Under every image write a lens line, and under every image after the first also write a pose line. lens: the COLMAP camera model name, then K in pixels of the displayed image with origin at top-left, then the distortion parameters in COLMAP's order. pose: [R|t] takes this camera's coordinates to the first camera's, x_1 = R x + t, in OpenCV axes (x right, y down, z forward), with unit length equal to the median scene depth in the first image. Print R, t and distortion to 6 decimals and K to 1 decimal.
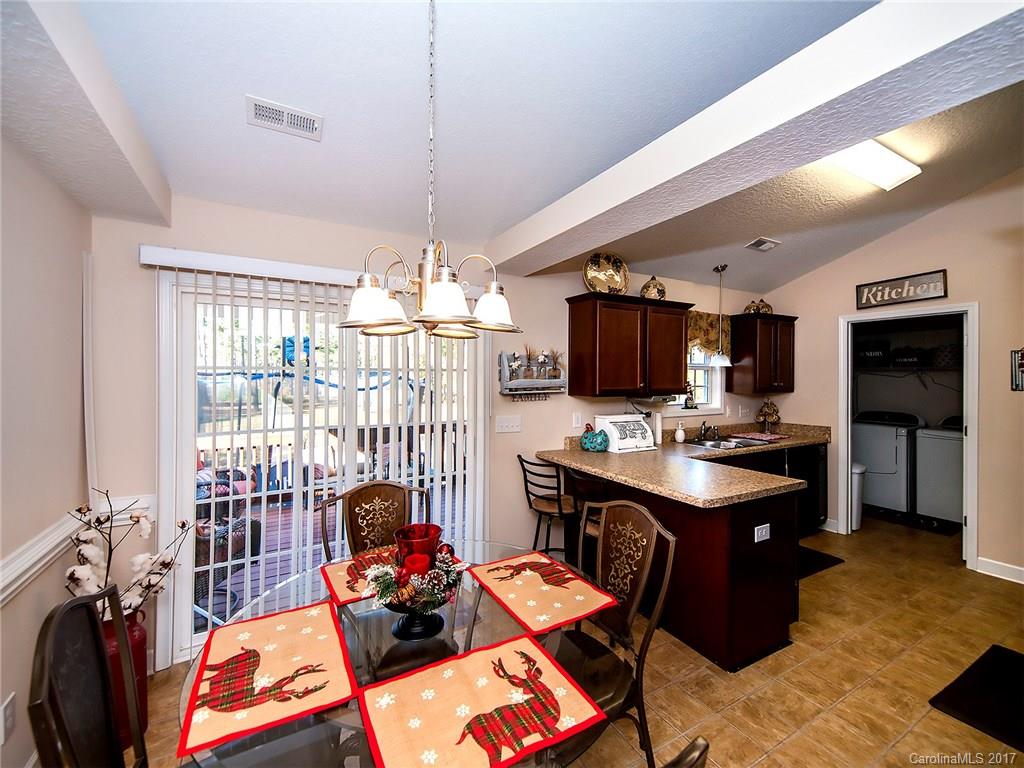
lens RADIAL K [[422.4, 0, 497.5], [0, 422.4, 376.4], [0, 0, 1]] dist [0.025315, -0.014362]
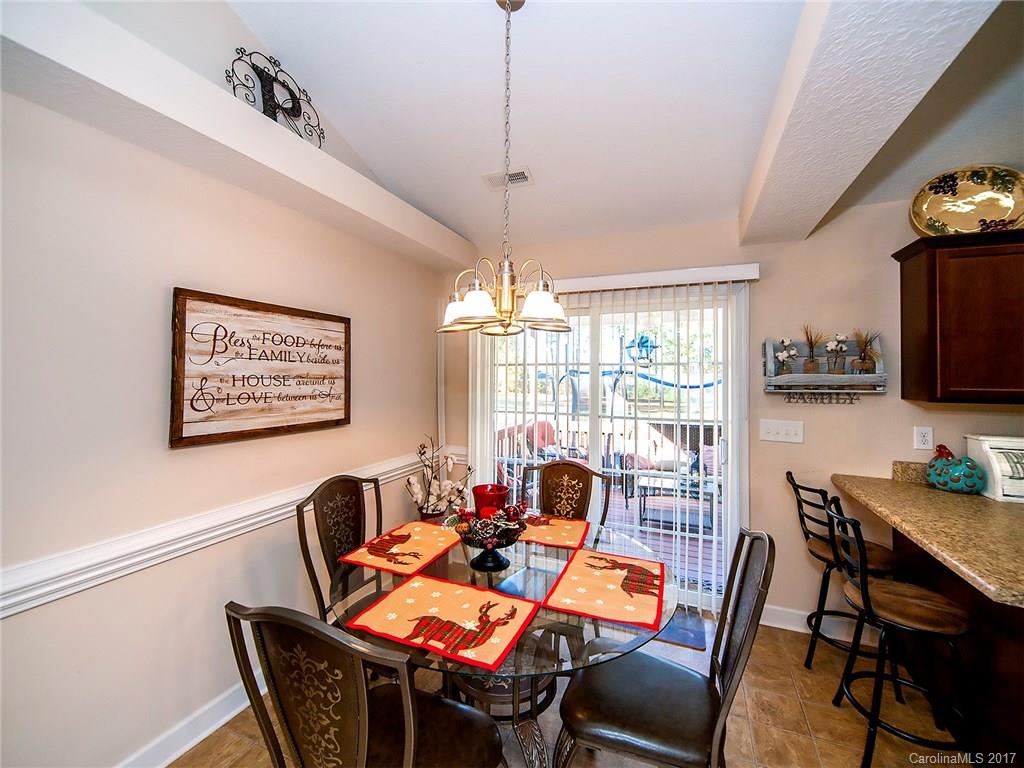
lens RADIAL K [[429.8, 0, 502.9], [0, 429.8, 367.3], [0, 0, 1]] dist [0.021893, -0.014805]
pose [[0.615419, -0.011301, -0.788119, 0.316083], [-0.004033, 0.999839, -0.017487, 0.009845], [0.788190, 0.013940, 0.615274, 0.087622]]
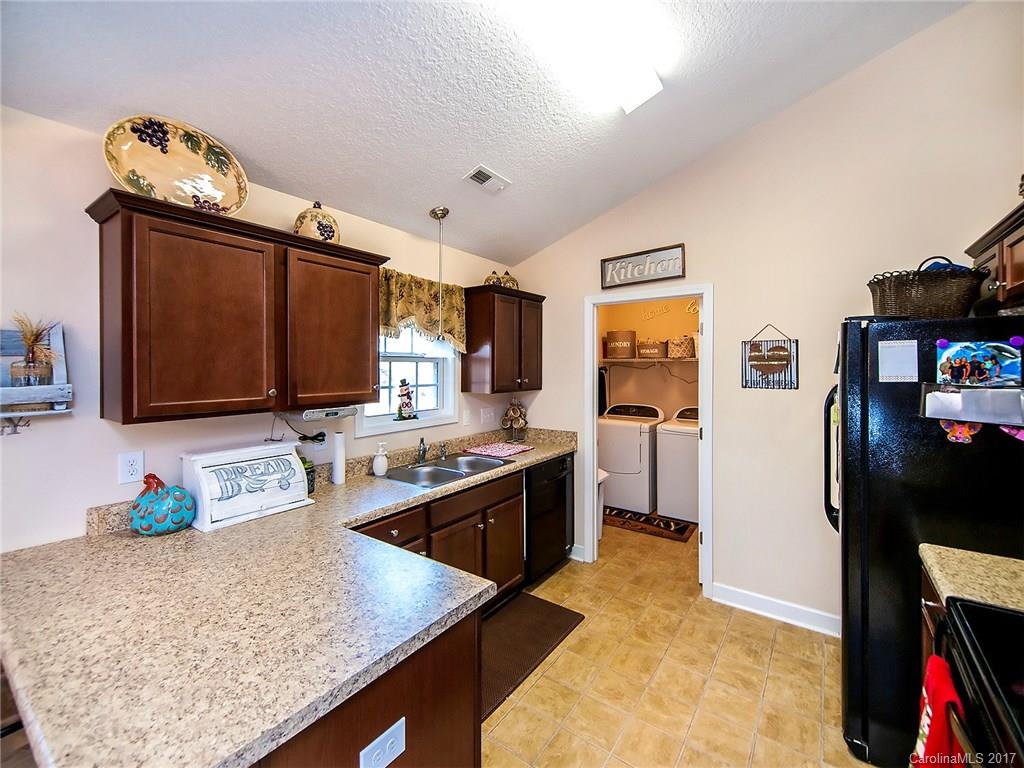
lens RADIAL K [[429.8, 0, 502.9], [0, 429.8, 367.3], [0, 0, 1]] dist [0.021893, -0.014805]
pose [[0.908485, -0.004215, 0.417895, 0.368933], [0.001829, 0.999980, 0.006112, -0.013375], [-0.417912, -0.004788, 0.908475, 0.373563]]
